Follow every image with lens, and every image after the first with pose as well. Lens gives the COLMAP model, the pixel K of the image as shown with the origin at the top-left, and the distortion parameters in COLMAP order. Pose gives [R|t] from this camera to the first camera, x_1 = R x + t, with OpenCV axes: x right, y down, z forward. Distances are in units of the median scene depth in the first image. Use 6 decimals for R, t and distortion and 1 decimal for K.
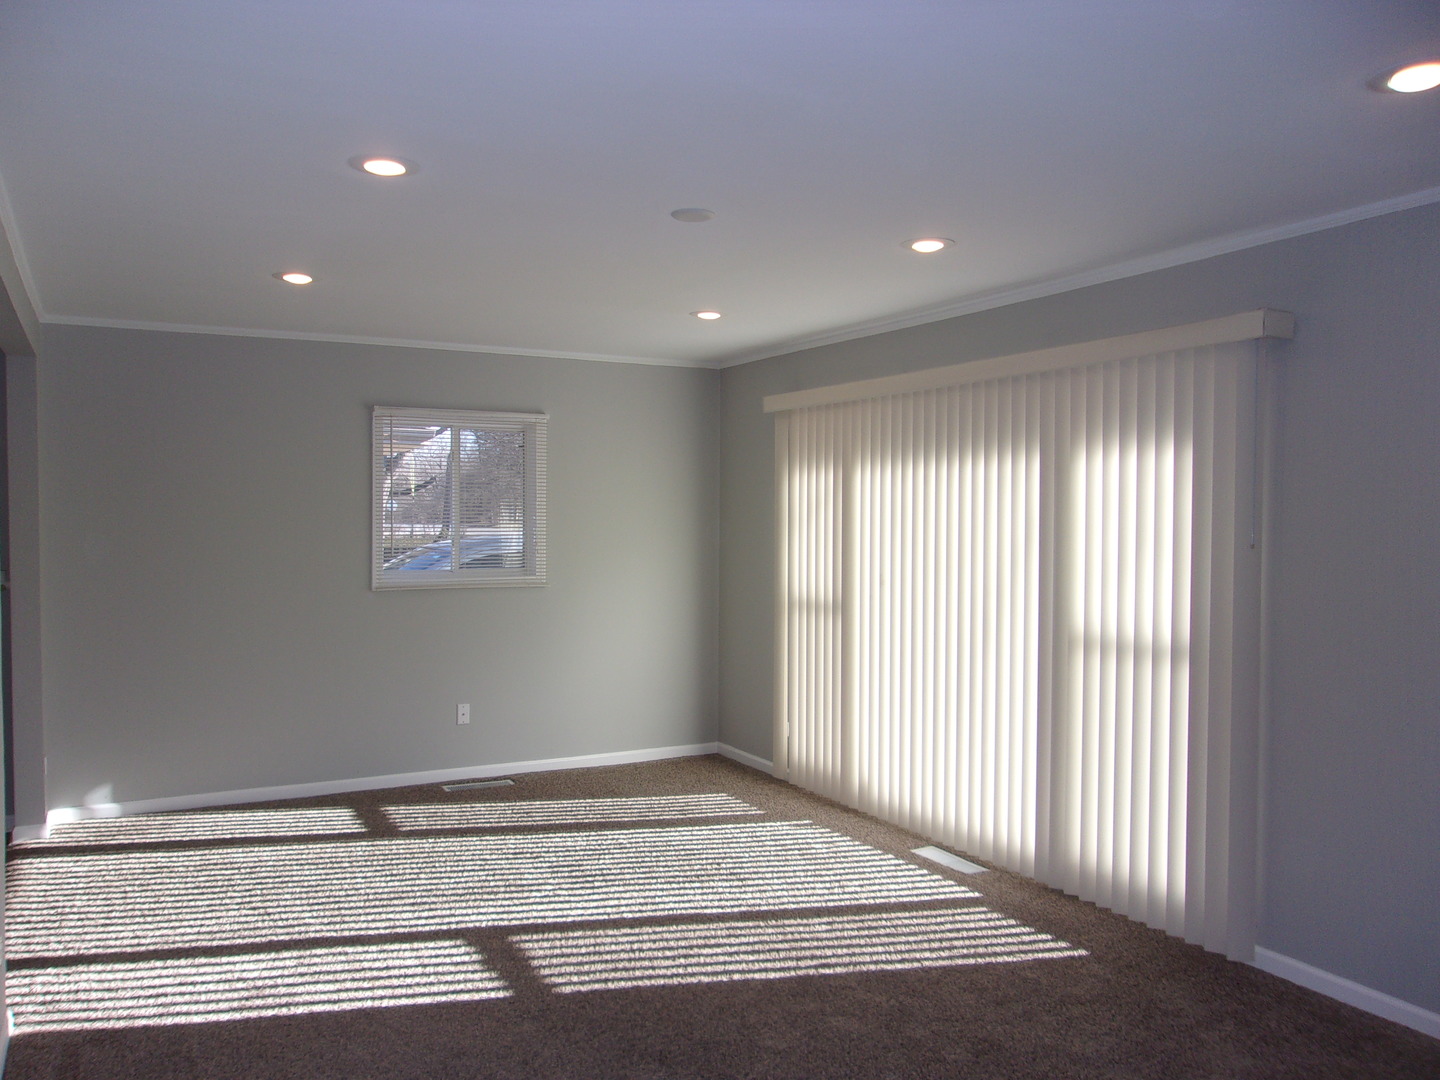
lens RADIAL K [[1144.9, 0, 715.8], [0, 1144.9, 539.9], [0, 0, 1]] dist [-0.003545, 0.055717]
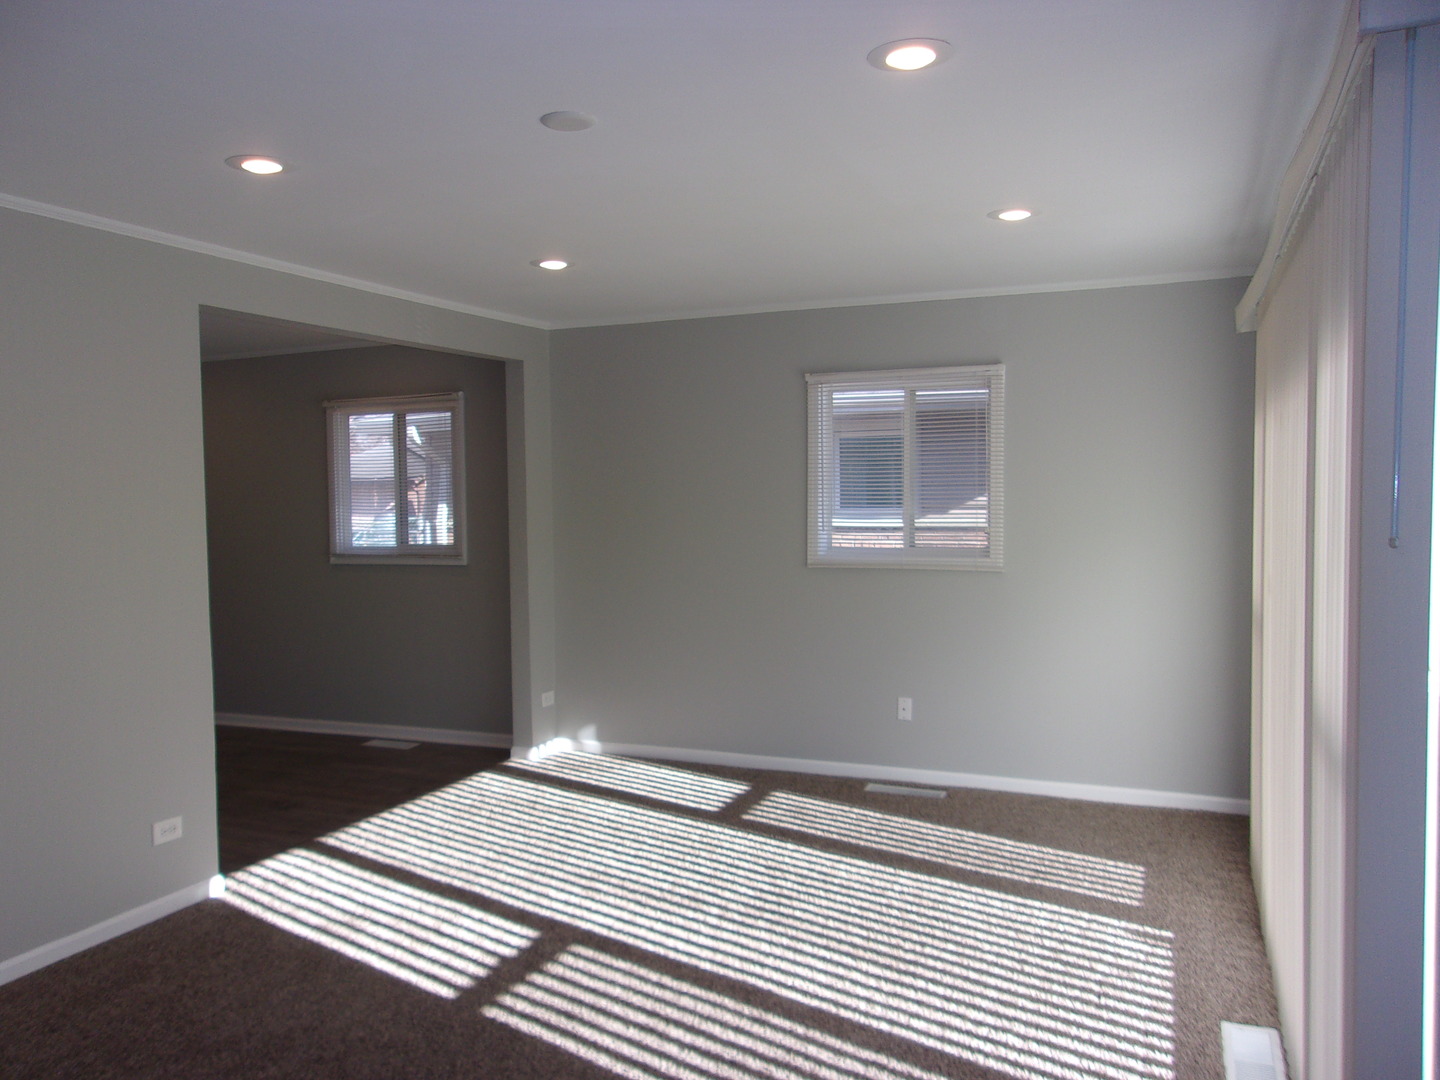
lens RADIAL K [[1165.3, 0, 720.0], [0, 1165.3, 540.0], [0, 0, 1]] dist [-0.006414, 0.113295]
pose [[0.634329, 0.026158, -0.772621, 0.524319], [-0.004640, 0.999538, 0.030031, -0.009464], [0.773049, -0.015465, 0.634157, 0.420460]]
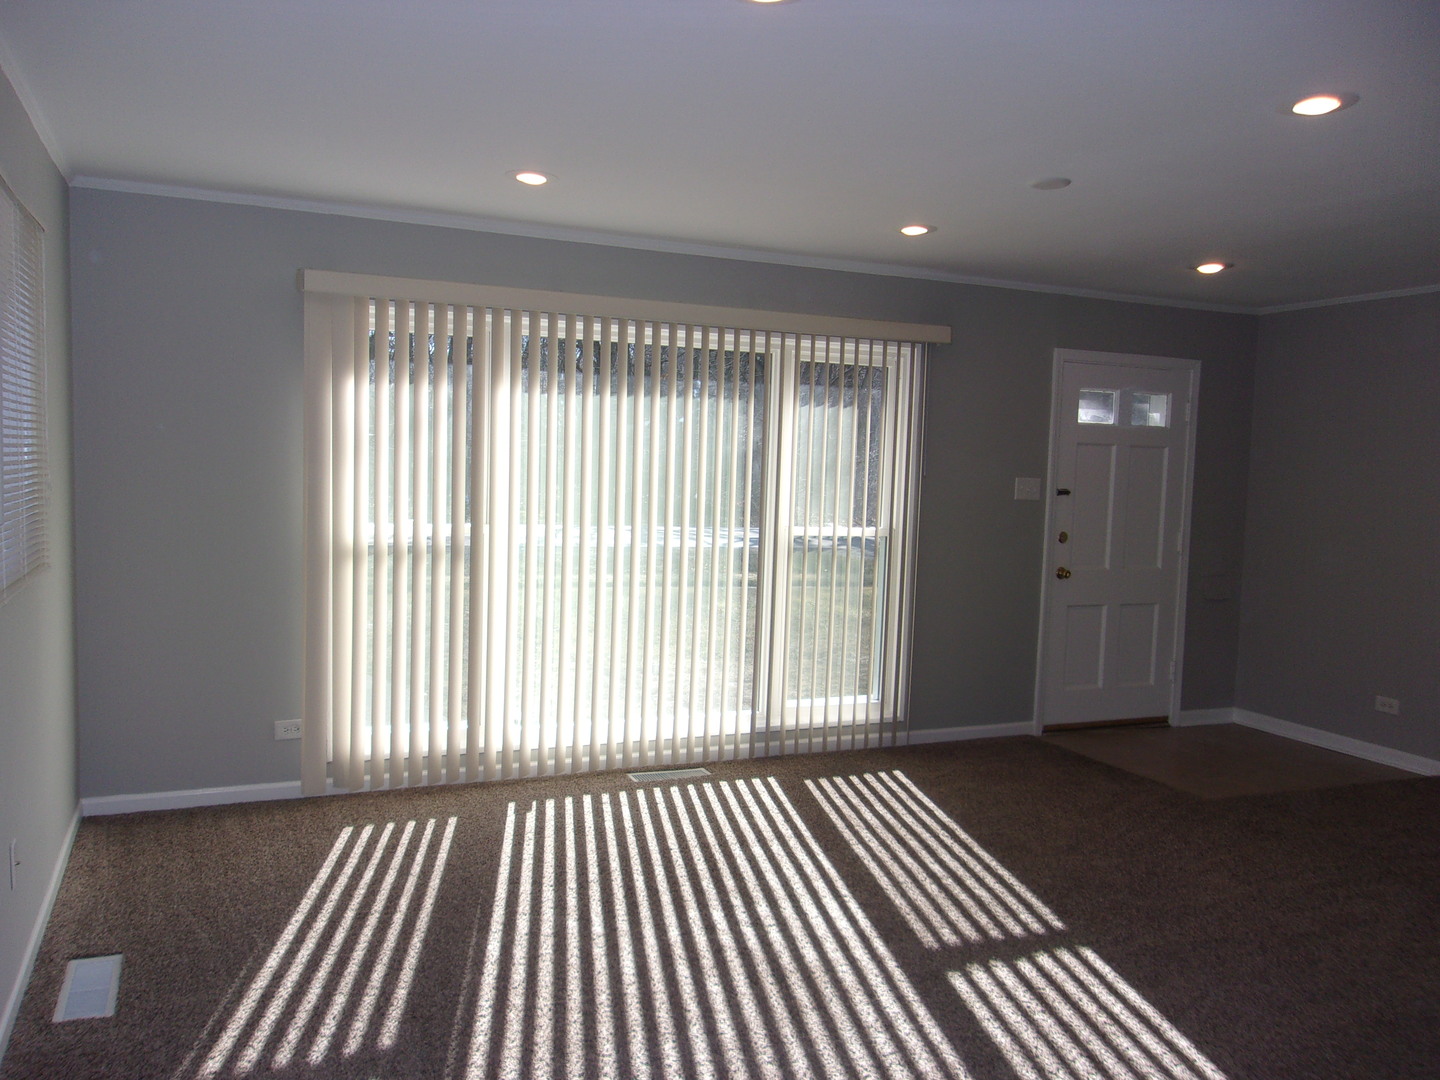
lens RADIAL K [[1136.2, 0, 720.0], [0, 1136.2, 540.0], [0, 0, 1]] dist [-0.011526, 0.033131]
pose [[0.072860, -0.076196, 0.994427, -0.861543], [-0.012530, 0.996929, 0.077305, -0.017710], [-0.997263, -0.018093, 0.071682, 0.936720]]
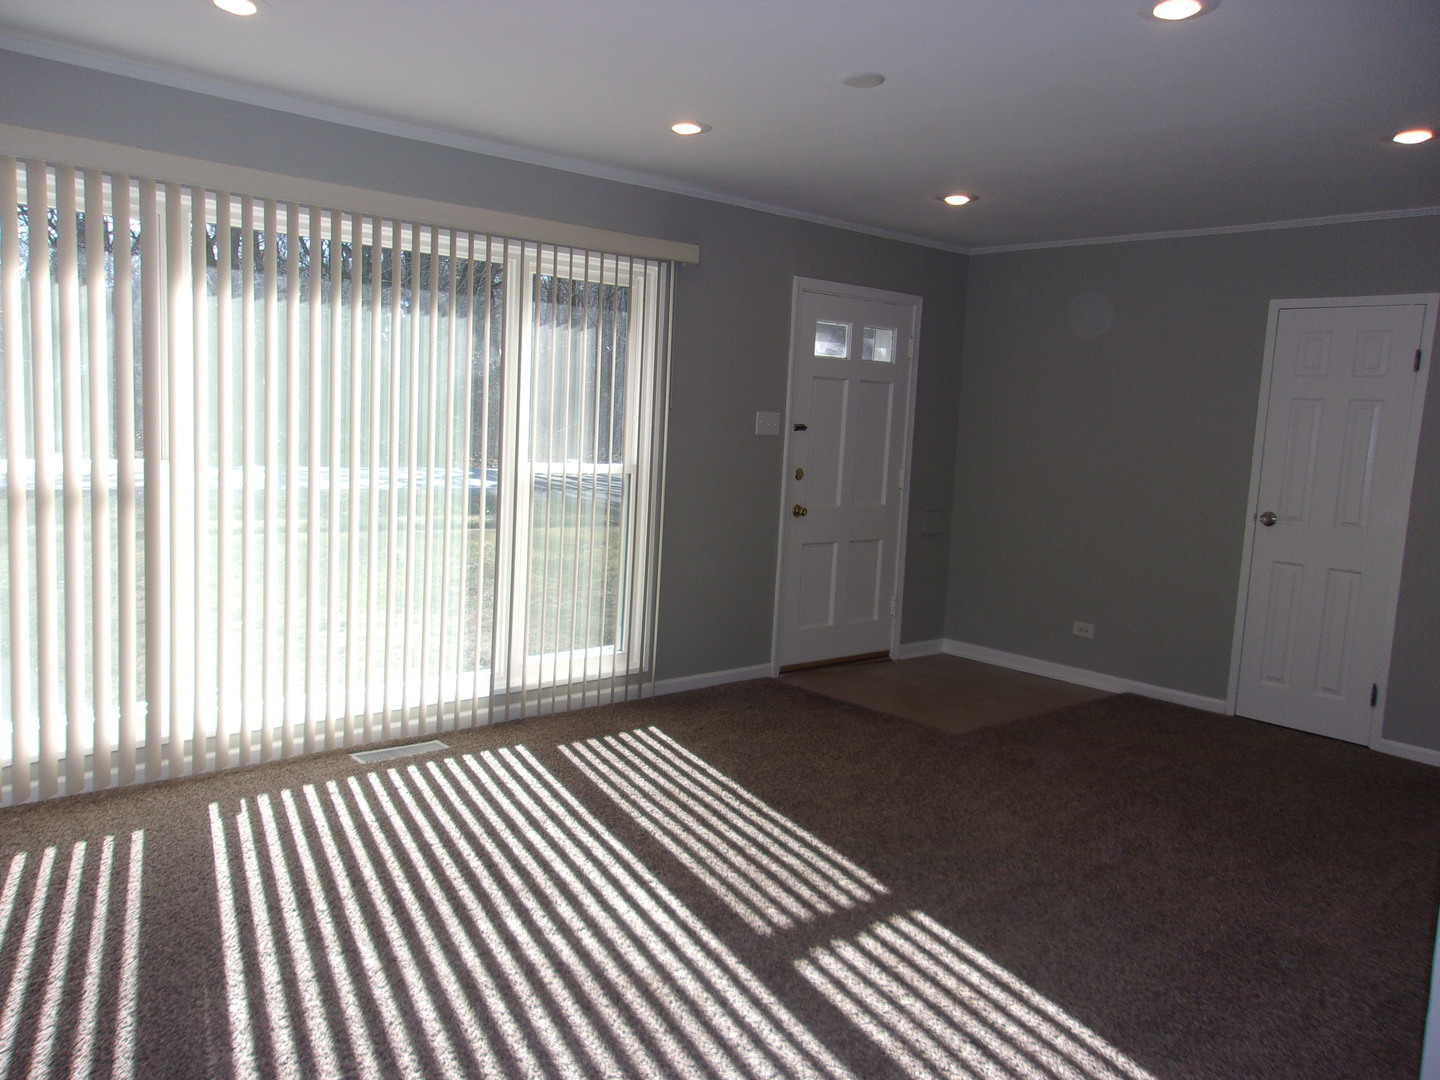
lens RADIAL K [[1136.2, 0, 720.0], [0, 1136.2, 540.0], [0, 0, 1]] dist [-0.011526, 0.033131]
pose [[-0.231601, -0.126792, 0.964513, -0.743669], [-0.028253, 0.991928, 0.123612, -0.005616], [-0.972401, 0.001379, -0.233314, 1.022398]]
